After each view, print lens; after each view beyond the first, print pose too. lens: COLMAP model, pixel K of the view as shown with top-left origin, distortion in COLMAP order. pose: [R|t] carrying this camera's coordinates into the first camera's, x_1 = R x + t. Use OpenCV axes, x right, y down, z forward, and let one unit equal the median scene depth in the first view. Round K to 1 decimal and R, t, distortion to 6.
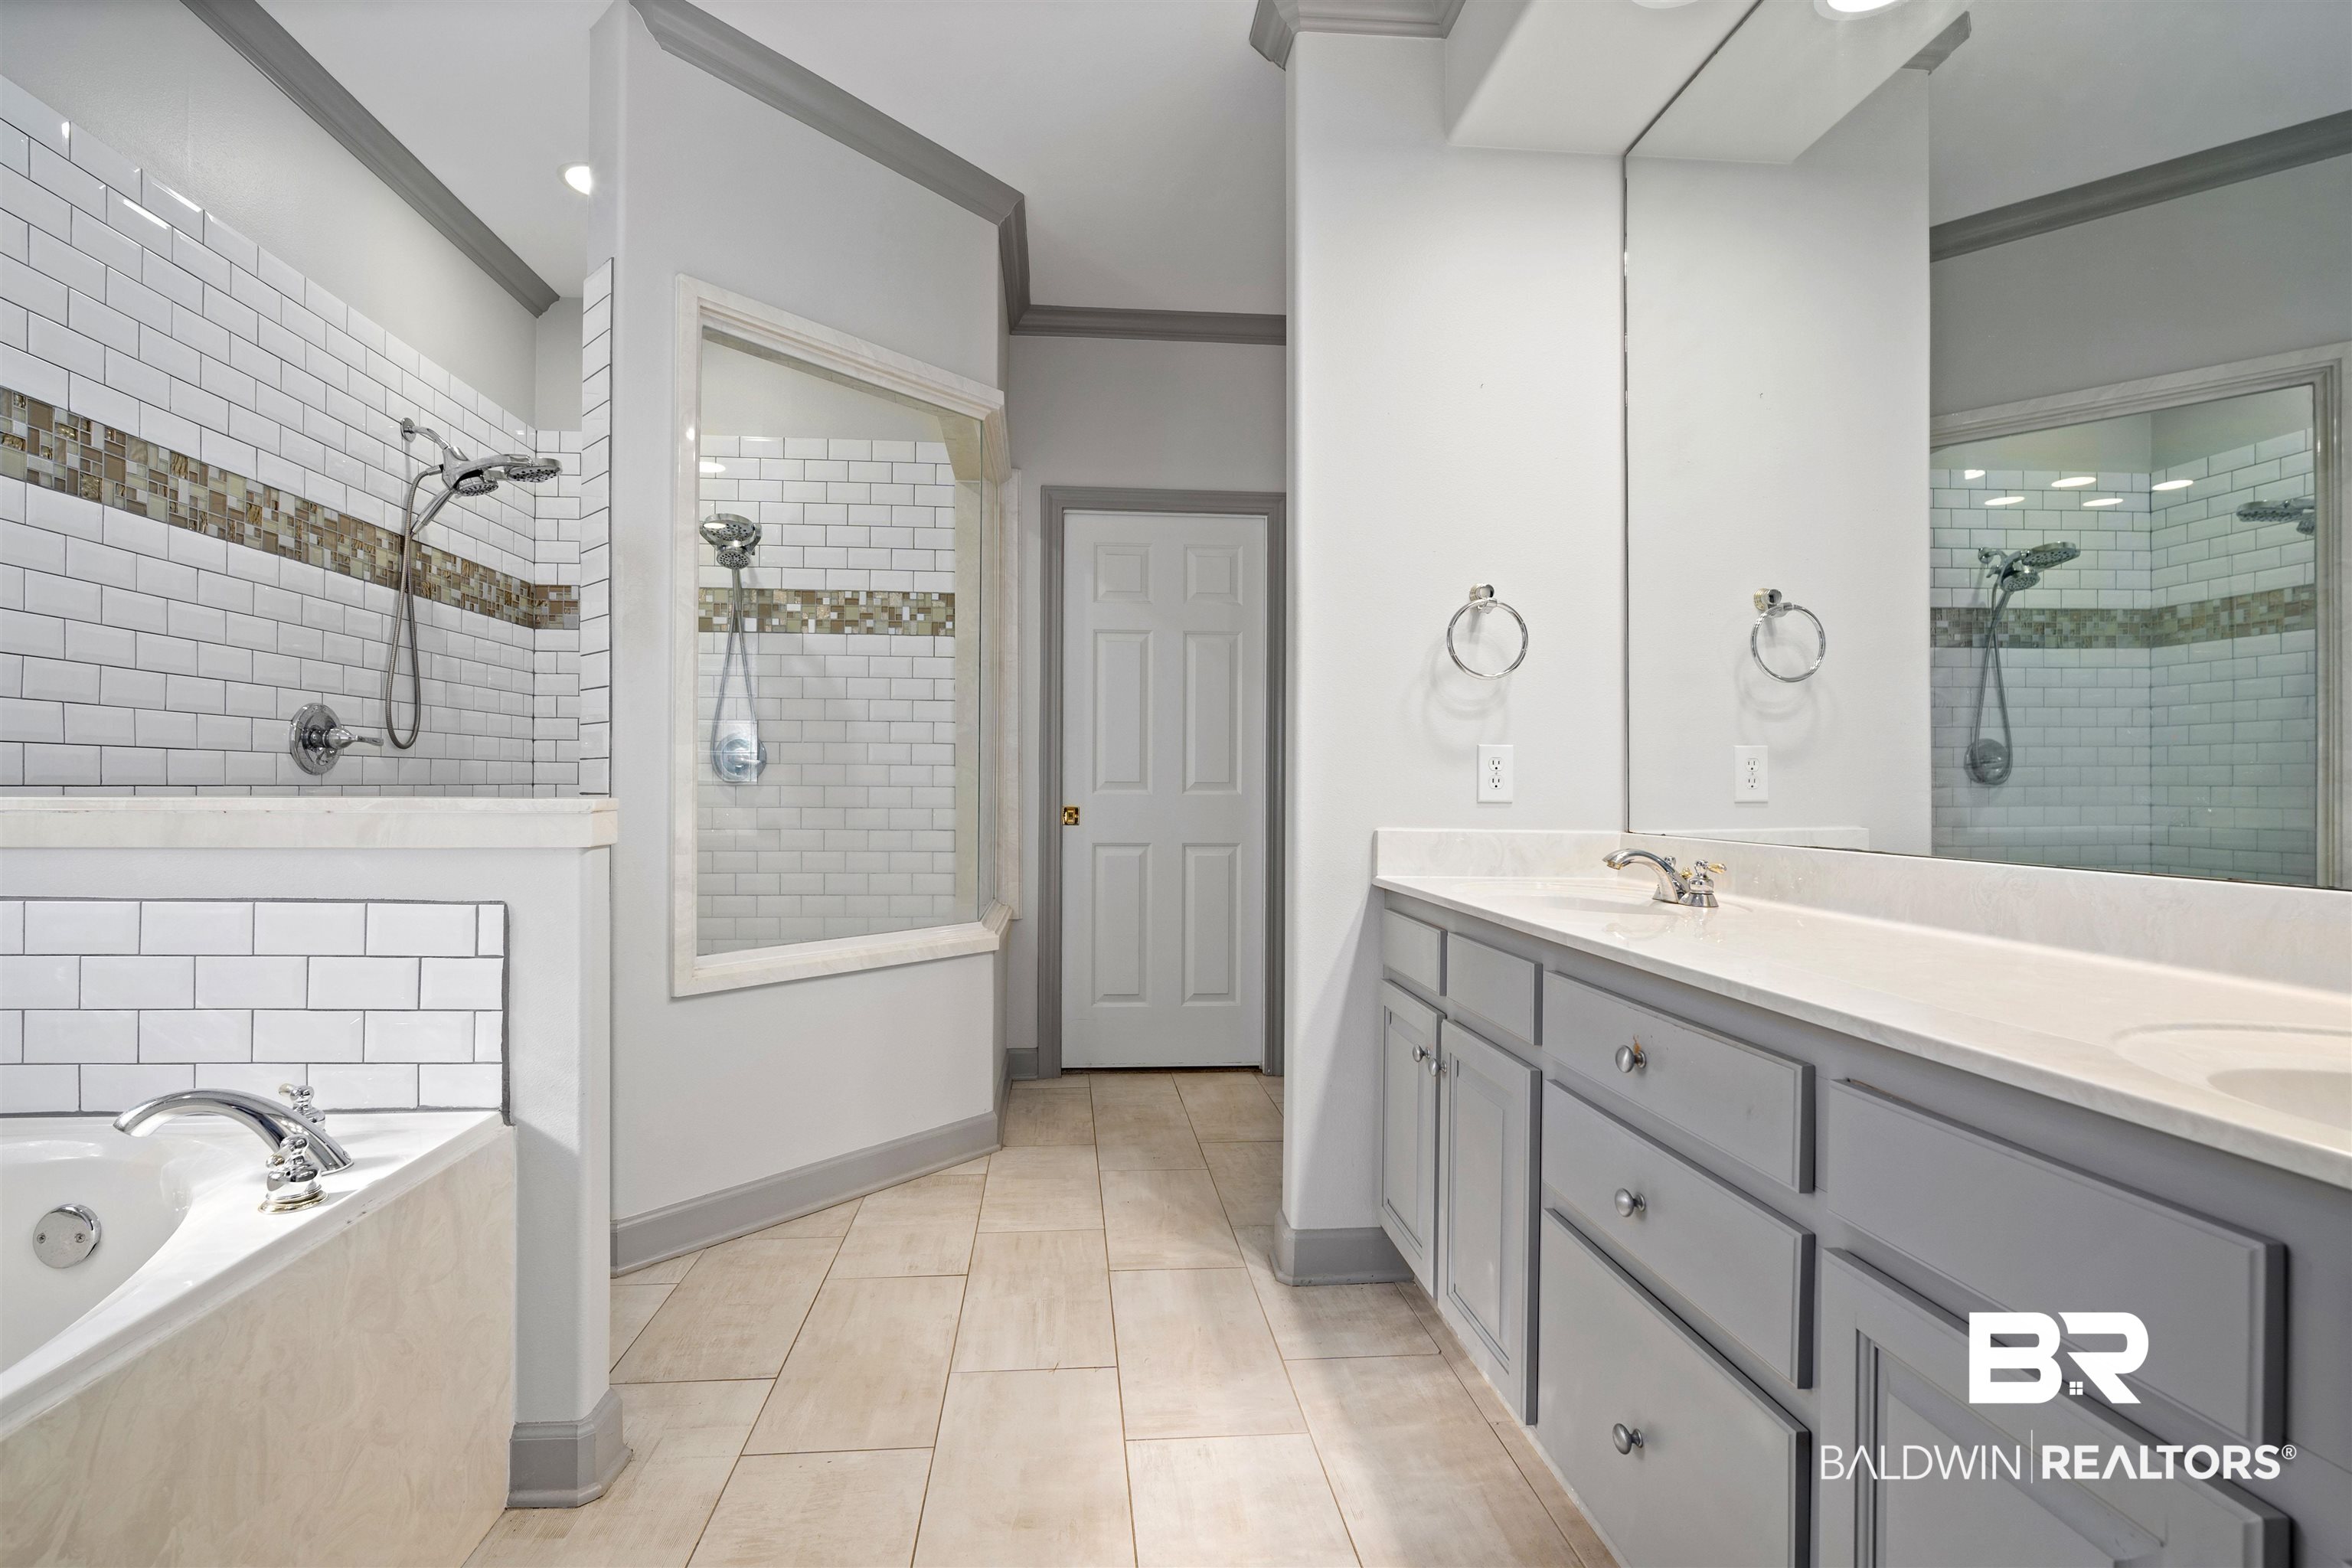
lens RADIAL K [[1038.0, 0, 1171.0], [0, 1038.0, 784.7], [0, 0, 1]] dist [-0.013888, 0.003969]
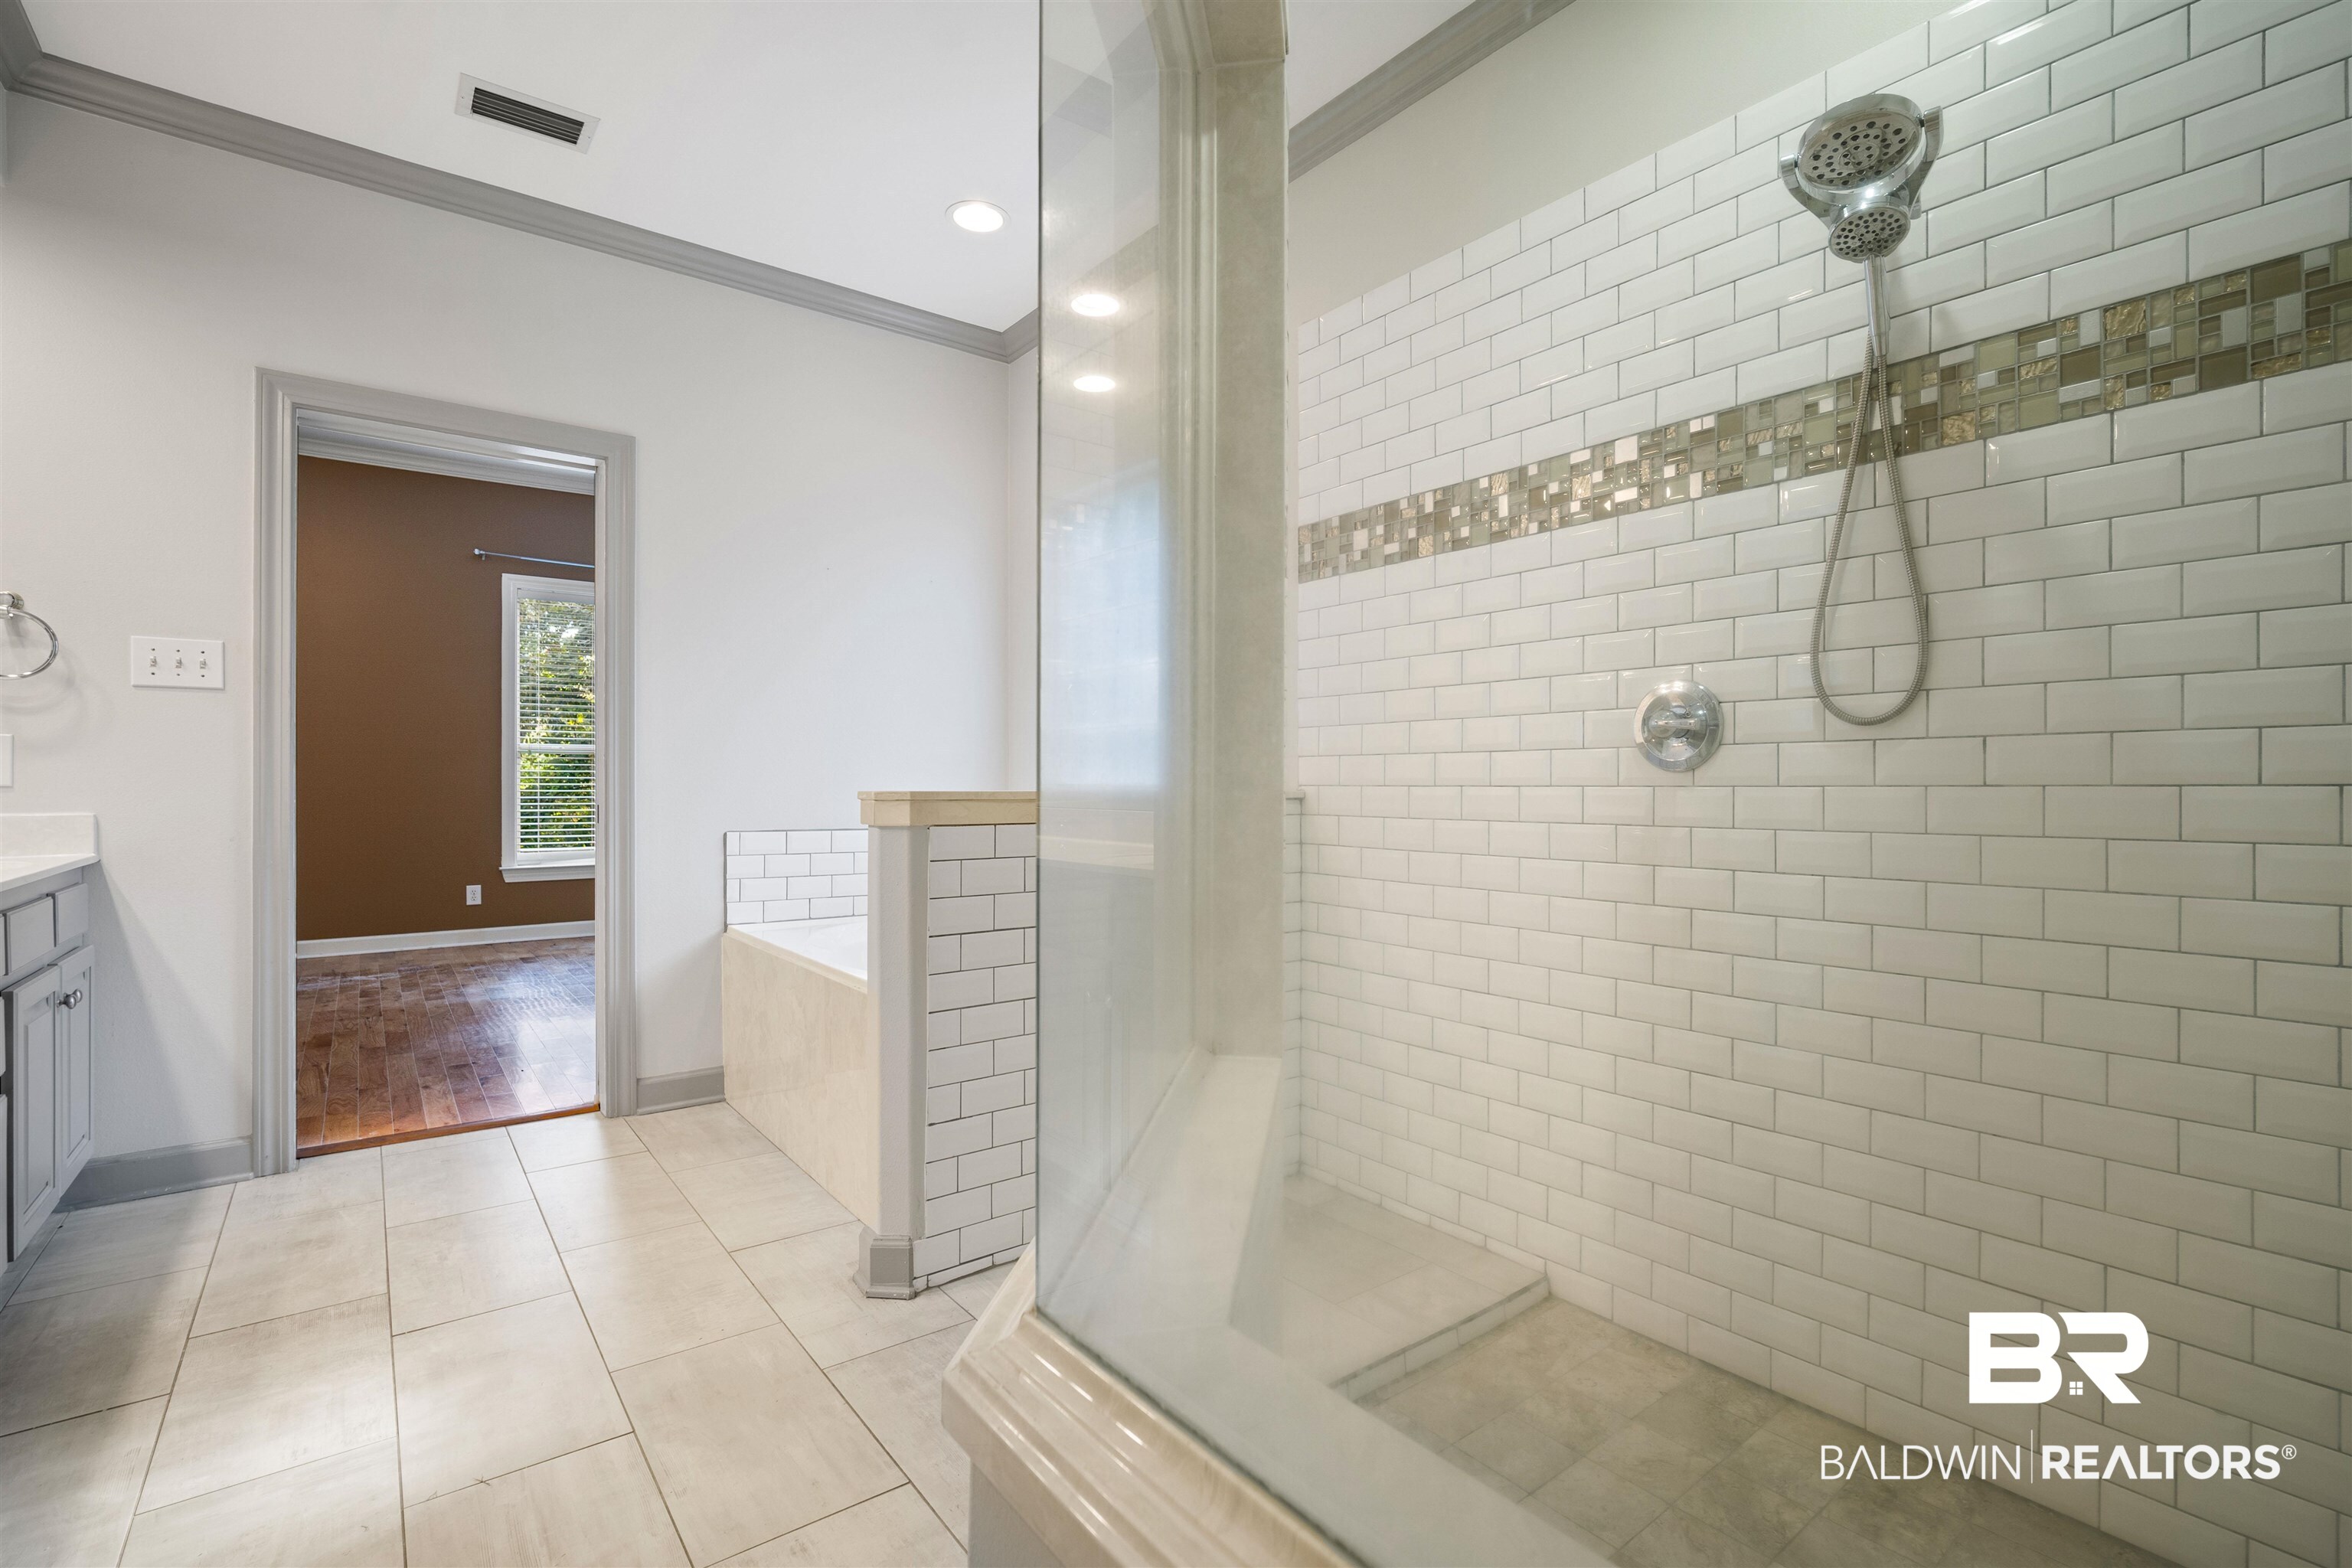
lens RADIAL K [[1038.0, 0, 1163.6], [0, 1038.0, 797.9], [0, 0, 1]] dist [-0.013888, 0.003969]
pose [[-0.846145, -0.005571, -0.532923, -0.089848], [-0.008516, 0.999959, 0.003068, 0.010041], [0.532884, 0.007134, -0.846158, 1.445075]]
